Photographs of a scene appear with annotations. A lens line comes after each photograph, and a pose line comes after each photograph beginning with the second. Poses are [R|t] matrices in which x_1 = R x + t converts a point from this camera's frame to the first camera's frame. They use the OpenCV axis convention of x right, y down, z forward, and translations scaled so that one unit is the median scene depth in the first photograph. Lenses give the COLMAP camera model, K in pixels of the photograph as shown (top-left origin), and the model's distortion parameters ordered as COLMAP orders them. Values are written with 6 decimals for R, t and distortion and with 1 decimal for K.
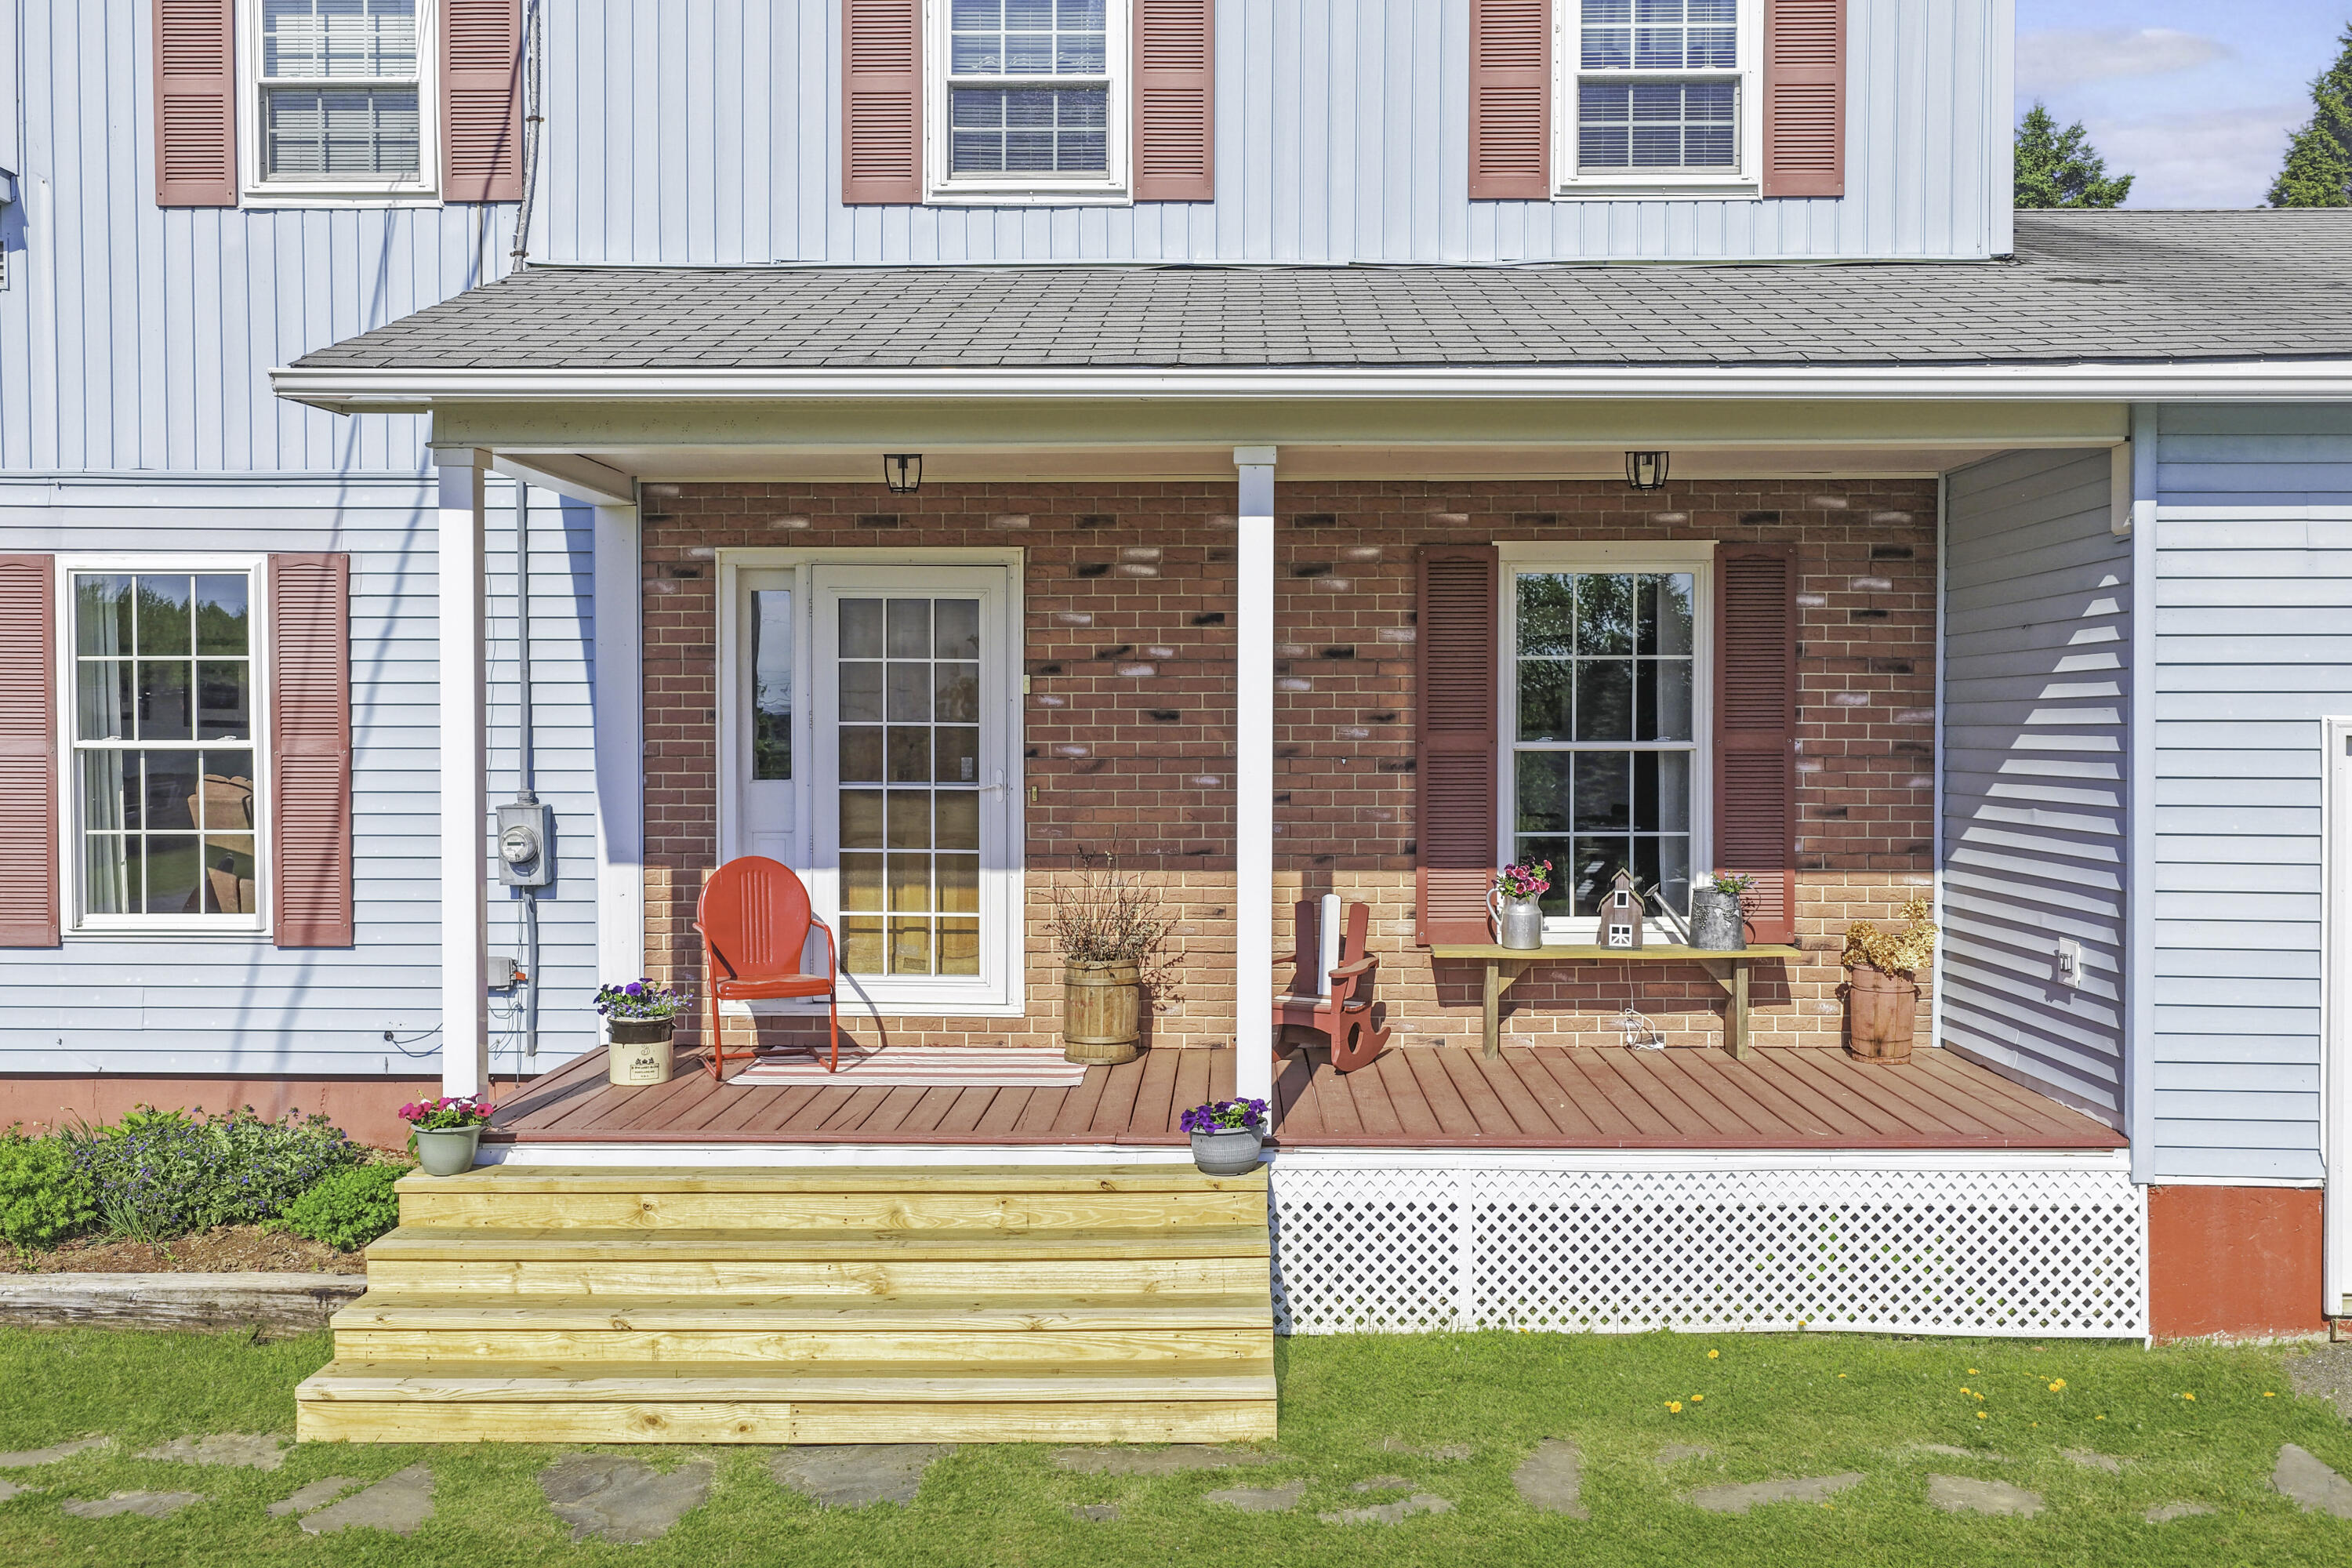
lens RADIAL K [[1942.6, 0, 1176.0], [0, 1942.6, 784.0], [0, 0, 1]] dist [-0.018799, 0.044028]
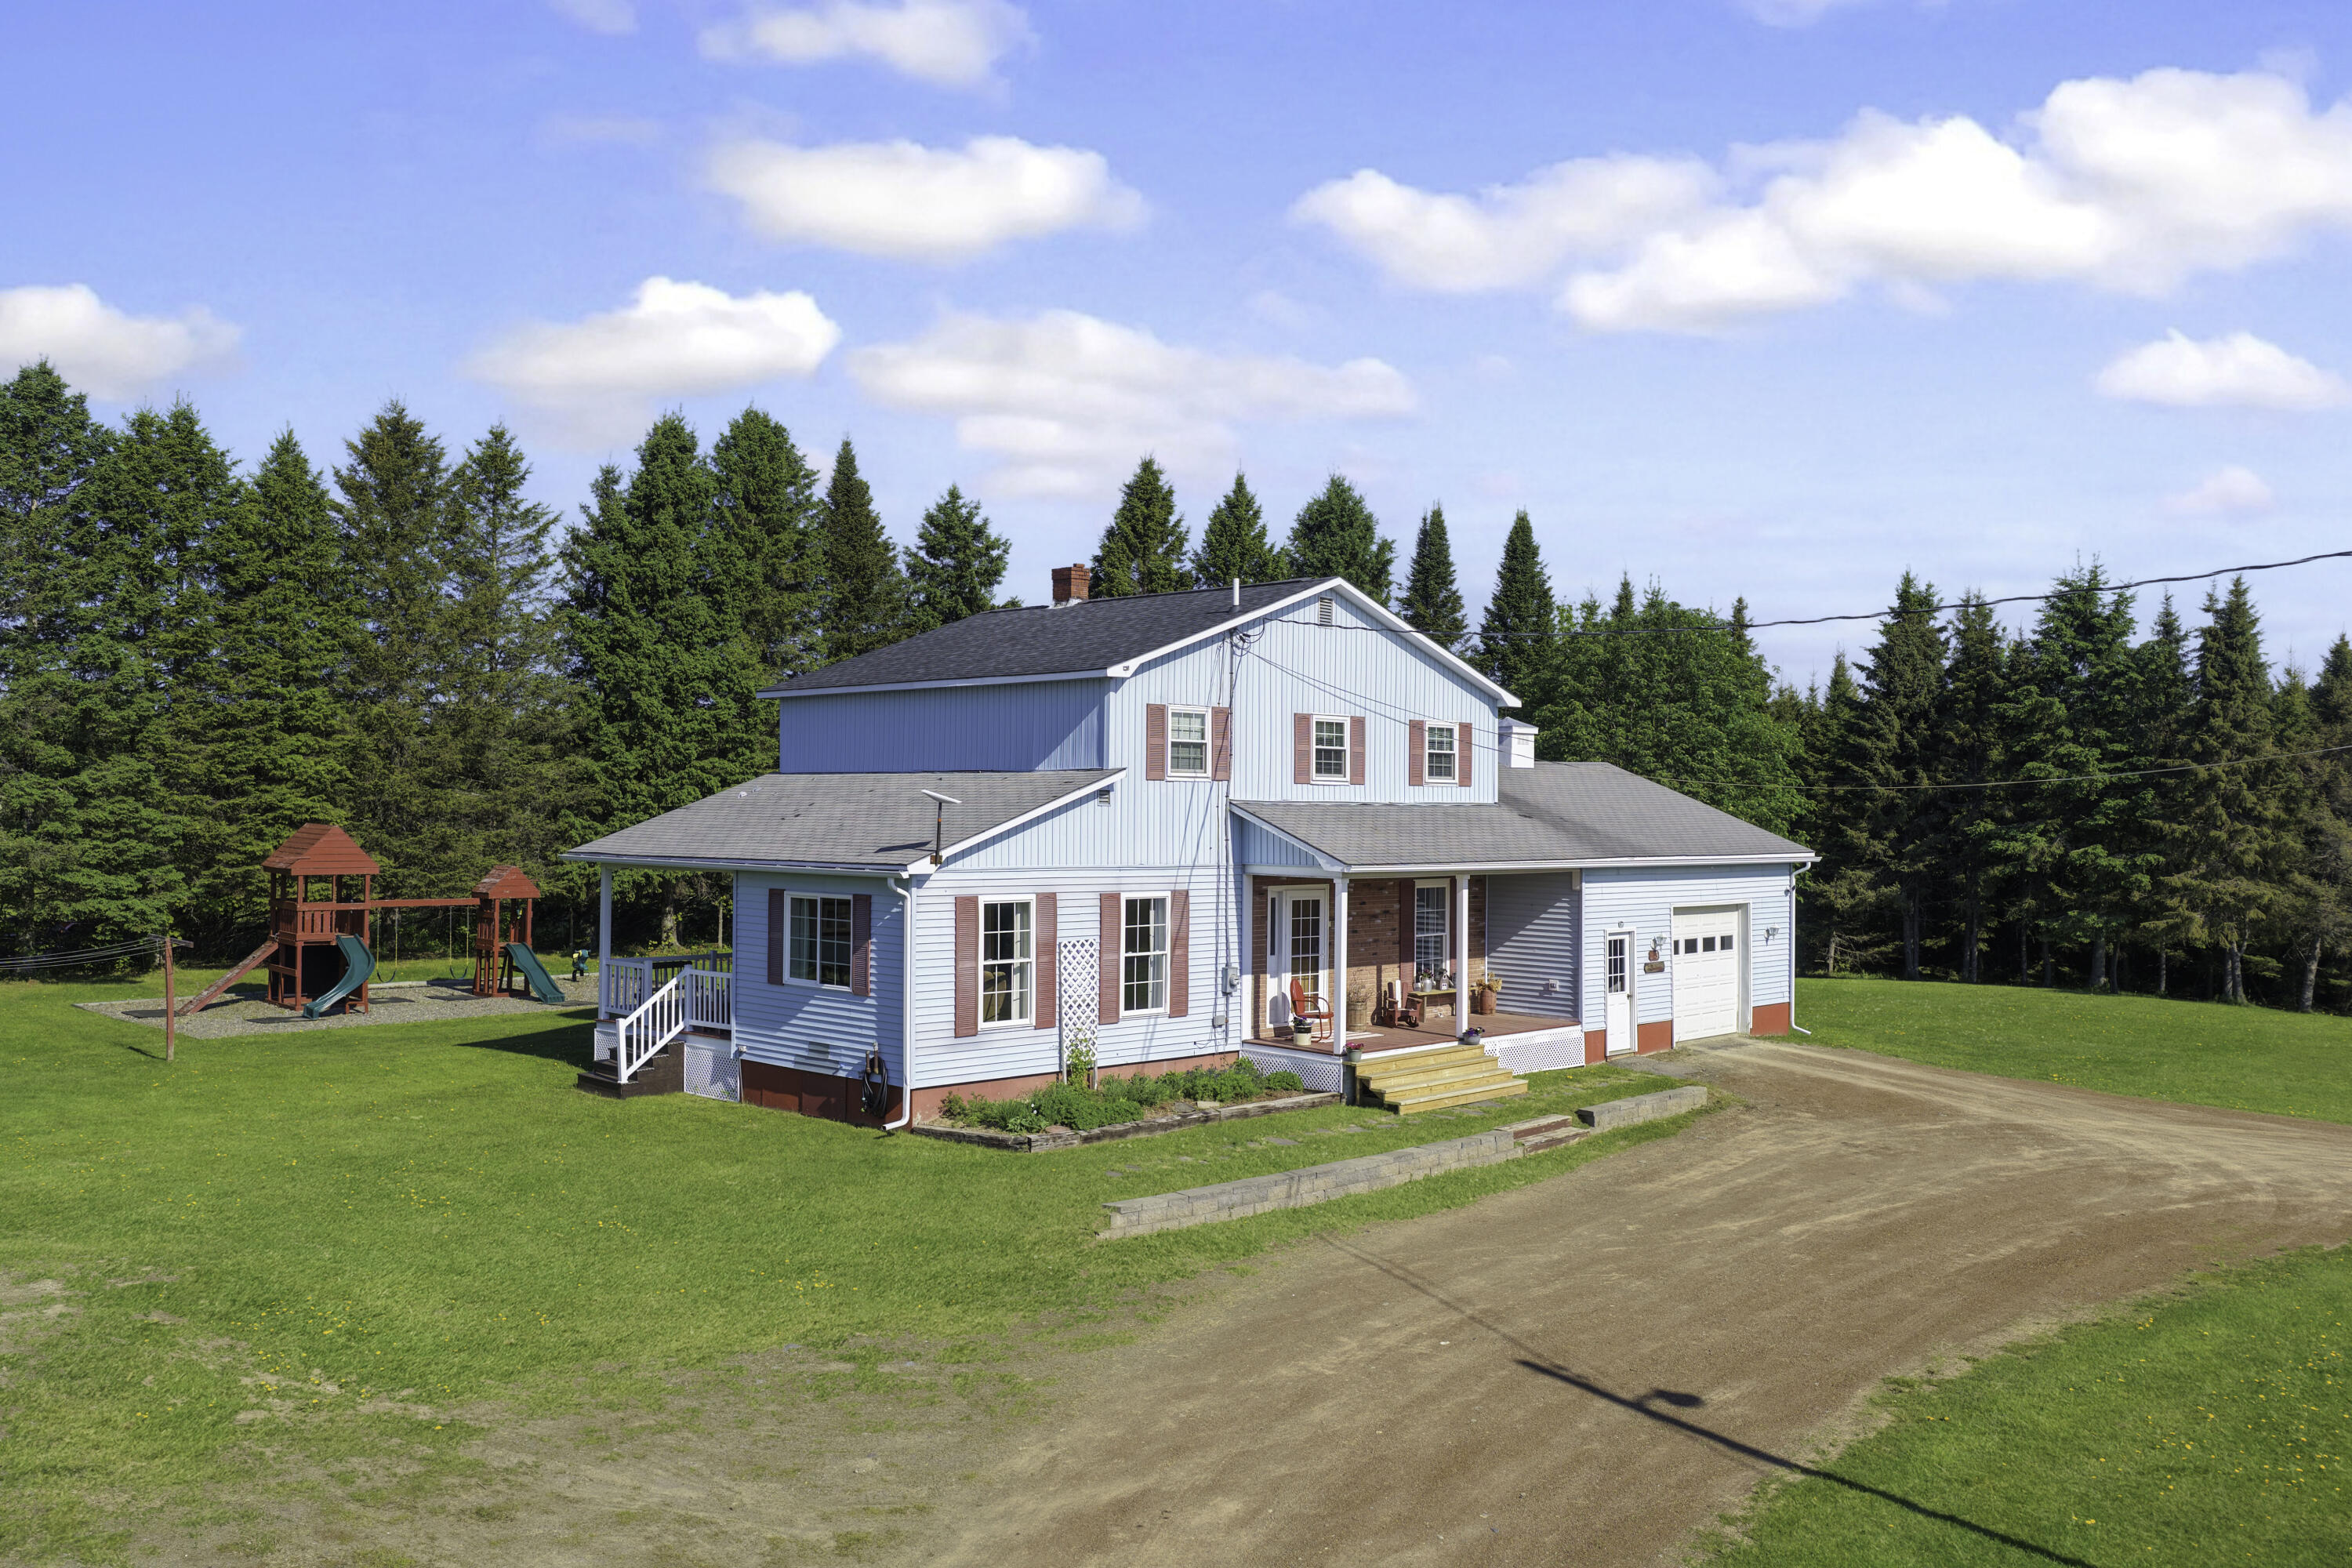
lens RADIAL K [[1965.9, 0, 1187.3], [0, 1965.9, 786.8], [0, 0, 1]] dist [-0.004561, 0.004866]
pose [[0.690742, 0.013742, 0.722971, -2.759631], [0.012455, 0.999445, -0.030897, -0.189290], [-0.722994, 0.030346, 0.690187, -1.213511]]
